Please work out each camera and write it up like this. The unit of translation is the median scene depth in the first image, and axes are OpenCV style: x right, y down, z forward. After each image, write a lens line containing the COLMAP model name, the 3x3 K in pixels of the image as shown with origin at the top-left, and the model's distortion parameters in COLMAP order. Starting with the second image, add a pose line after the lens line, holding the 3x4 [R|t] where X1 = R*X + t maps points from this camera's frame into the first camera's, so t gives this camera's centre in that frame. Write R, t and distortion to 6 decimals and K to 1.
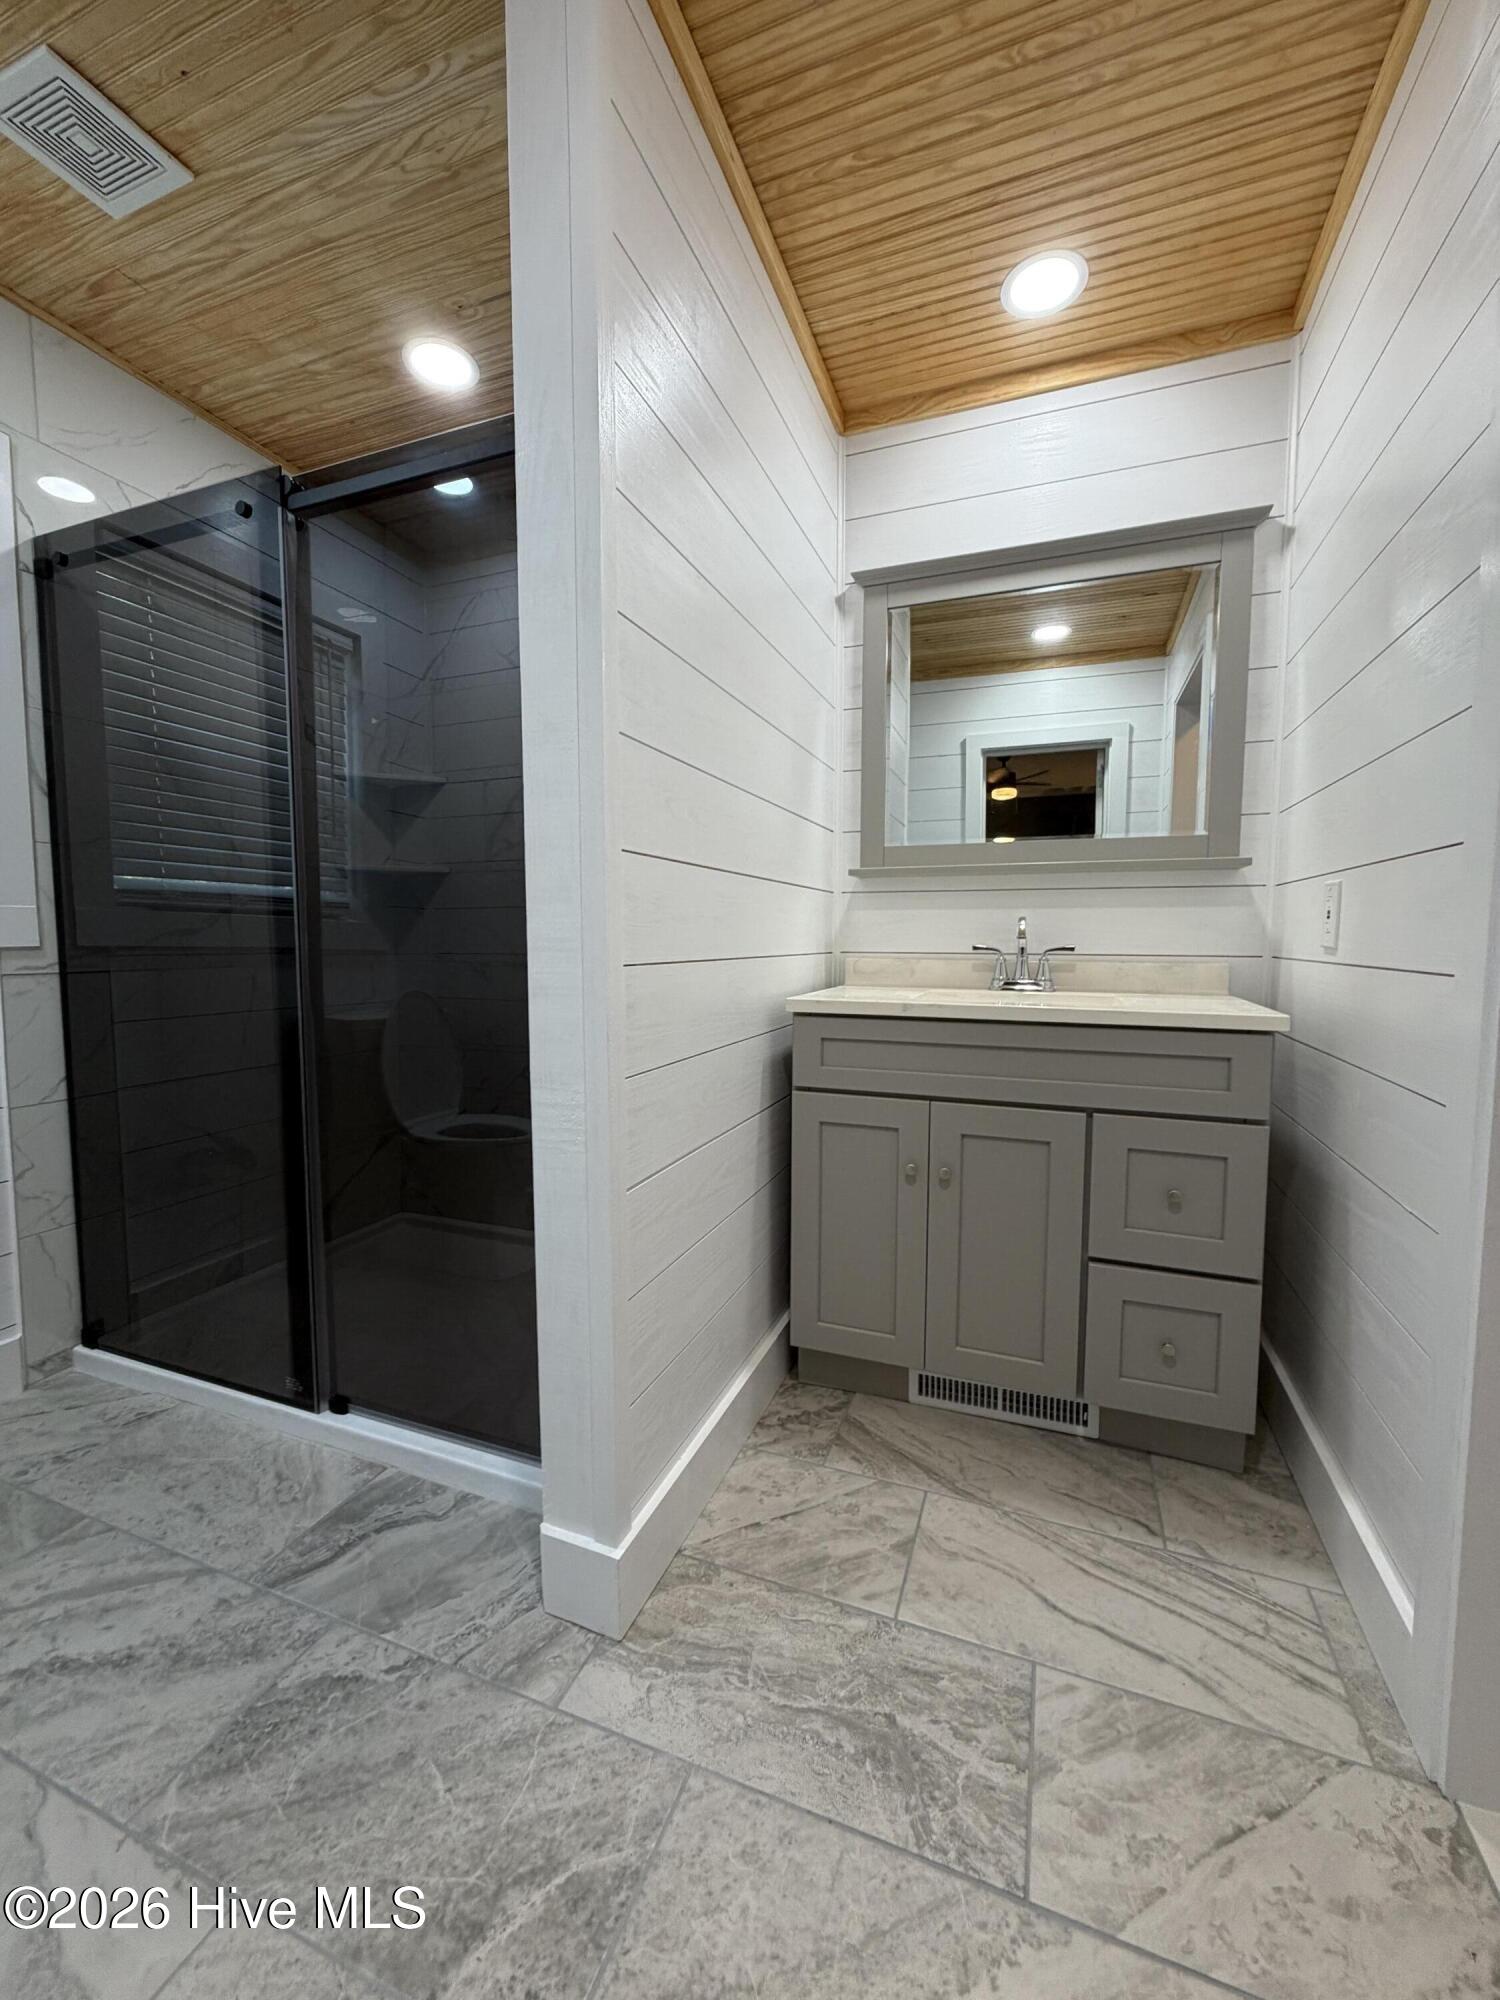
lens RADIAL K [[800.9, 0, 746.5], [0, 800.9, 994.7], [0, 0, 1]] dist [-0.002147, 0.000783]
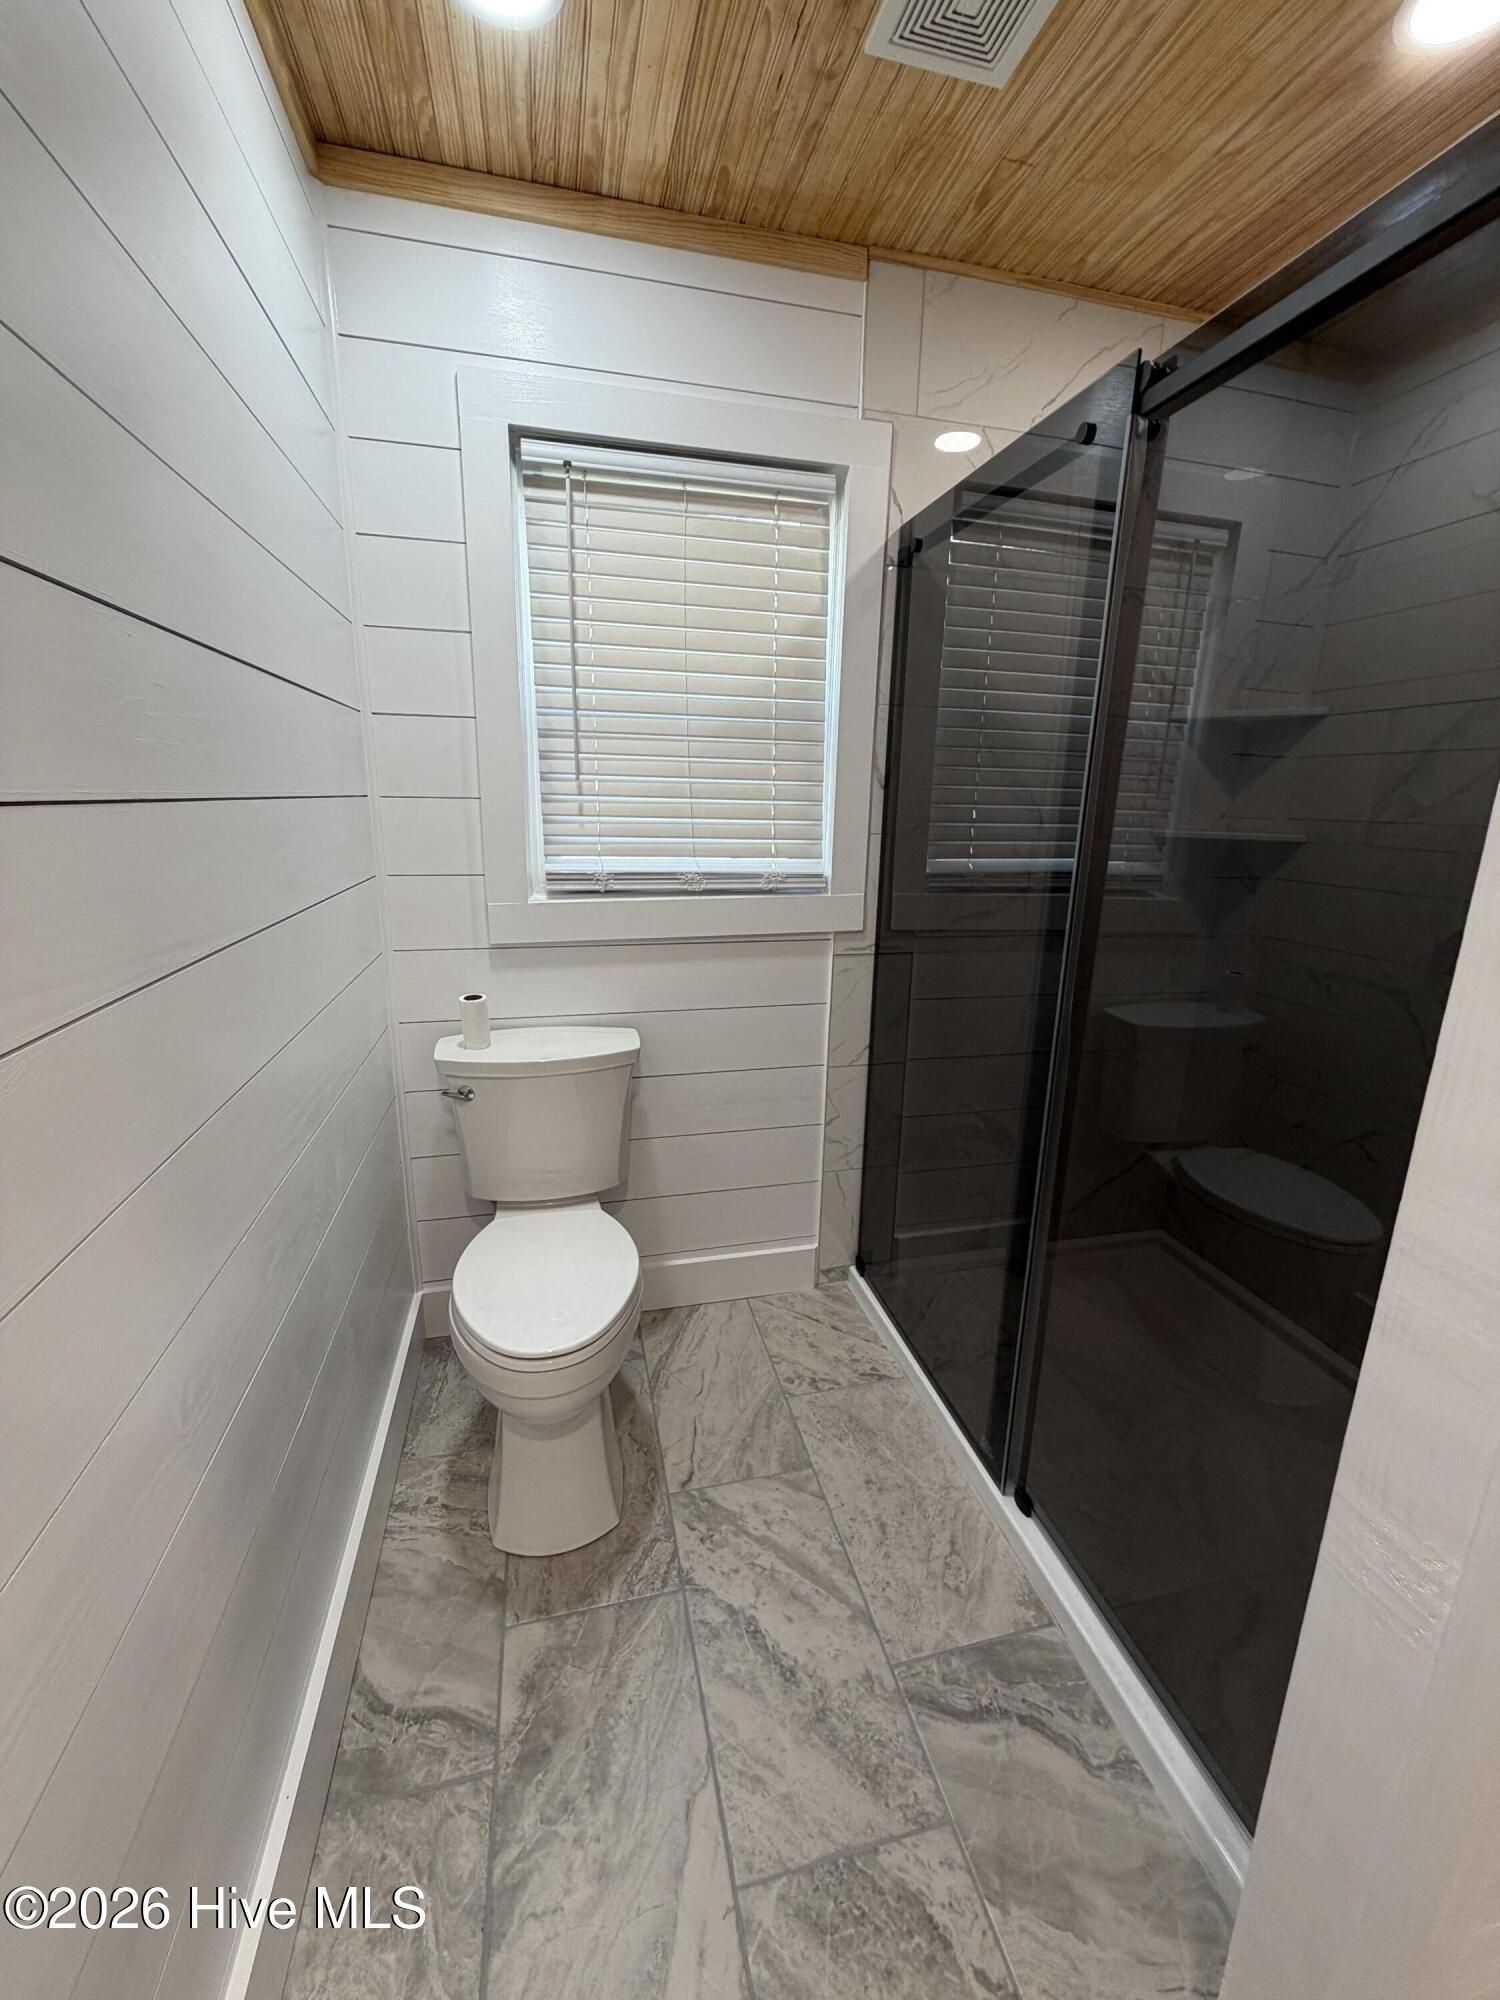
lens RADIAL K [[800.9, 0, 743.5], [0, 800.9, 1001.2], [0, 0, 1]] dist [-0.002147, 0.000783]
pose [[0.573906, 0.210089, -0.791514, -0.109082], [-0.078813, 0.976216, 0.201969, -0.223697], [0.815120, -0.053530, 0.576813, 0.288373]]
